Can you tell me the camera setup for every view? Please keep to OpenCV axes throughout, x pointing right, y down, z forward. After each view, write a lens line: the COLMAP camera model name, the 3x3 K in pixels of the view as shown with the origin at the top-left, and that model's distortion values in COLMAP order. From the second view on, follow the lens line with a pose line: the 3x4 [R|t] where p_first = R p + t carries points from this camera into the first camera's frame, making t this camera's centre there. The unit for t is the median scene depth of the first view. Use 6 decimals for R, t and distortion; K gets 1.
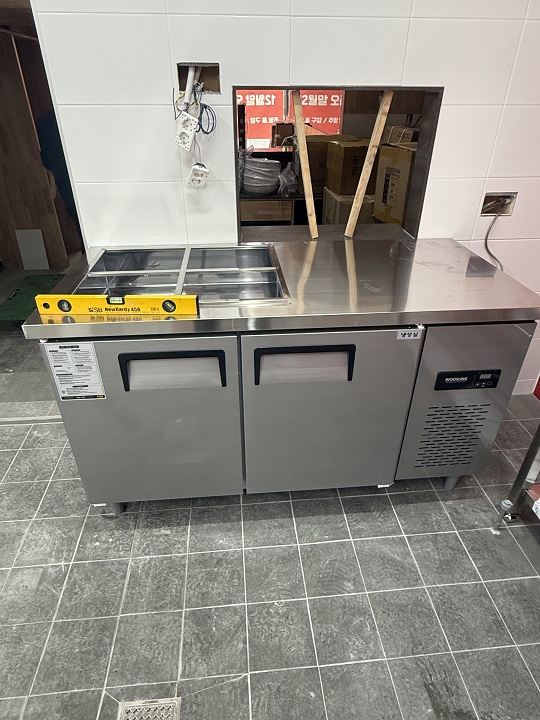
lens RADIAL K [[443.7, 0, 268.6], [0, 443.7, 358.0], [0, 0, 1]] dist [-0.000335, -0.000712]
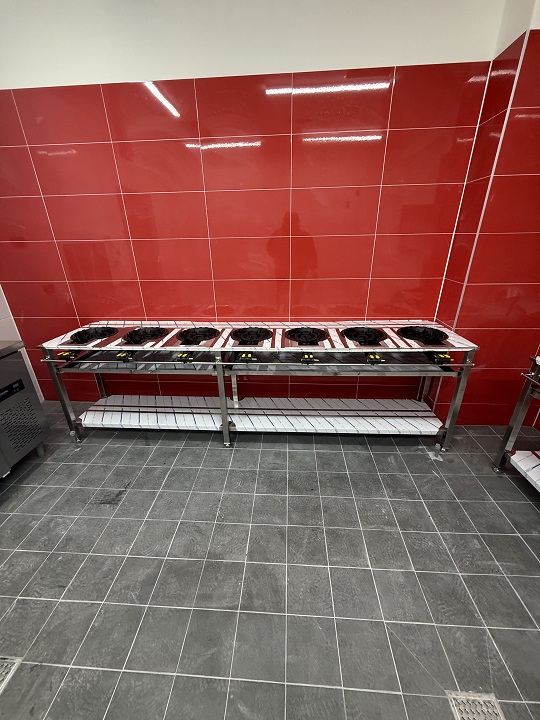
lens RADIAL K [[286.0, 0, 269.2], [0, 286.0, 359.7], [0, 0, 1]] dist [0.000130, -0.000828]
pose [[0.154906, -0.393467, 0.906194, -0.430665], [0.535453, 0.804292, 0.257690, 0.223088], [-0.830237, 0.445307, 0.335273, -0.392474]]
